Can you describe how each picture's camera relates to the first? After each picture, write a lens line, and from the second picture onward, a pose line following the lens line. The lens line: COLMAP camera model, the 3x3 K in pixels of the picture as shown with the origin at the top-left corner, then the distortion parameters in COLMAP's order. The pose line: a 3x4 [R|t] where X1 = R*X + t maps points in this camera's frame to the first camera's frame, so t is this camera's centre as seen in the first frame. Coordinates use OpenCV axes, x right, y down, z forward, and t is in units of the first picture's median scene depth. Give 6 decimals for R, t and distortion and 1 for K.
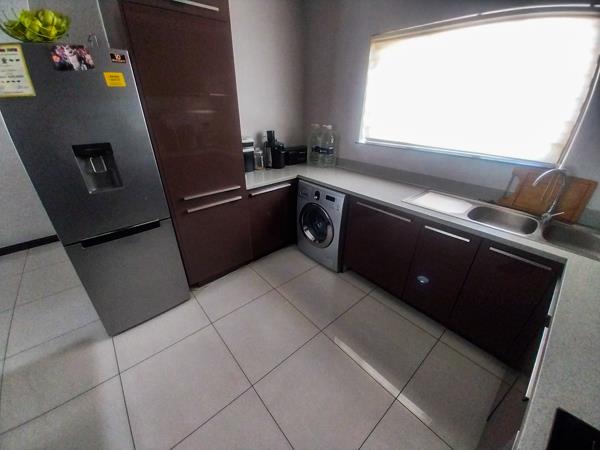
lens RADIAL K [[239.5, 0, 300.0], [0, 239.5, 225.0], [0, 0, 1]] dist [-0.000250, -0.000027]
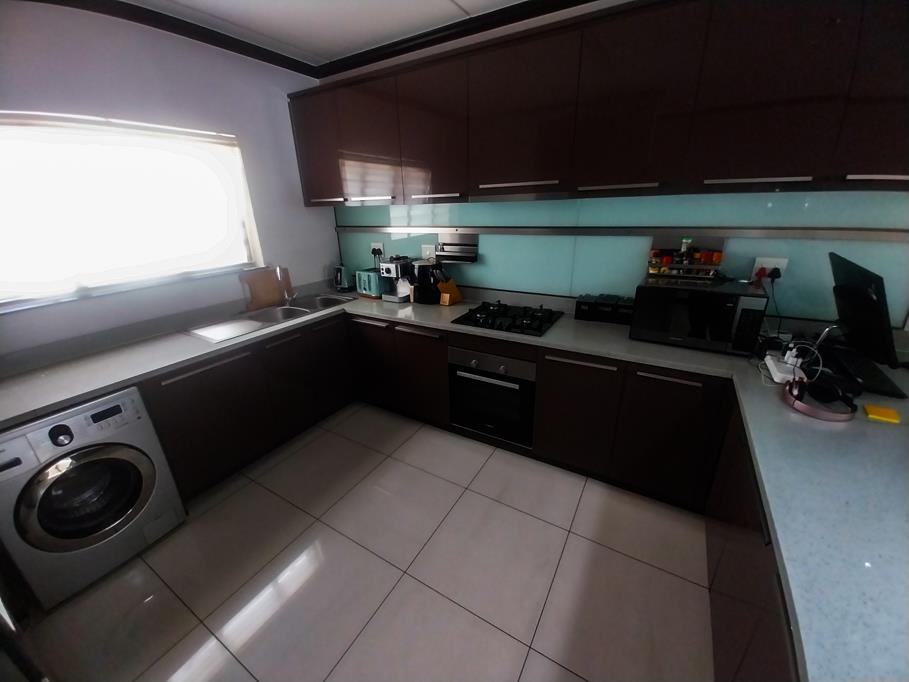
lens RADIAL K [[362.8, 0, 454.5], [0, 362.8, 341.0], [0, 0, 1]] dist [-0.000250, -0.000027]
pose [[-0.314469, -0.337349, 0.887302, -0.771499], [0.462054, 0.762123, 0.453513, -0.250114], [-0.829226, 0.552597, -0.083791, 0.406388]]
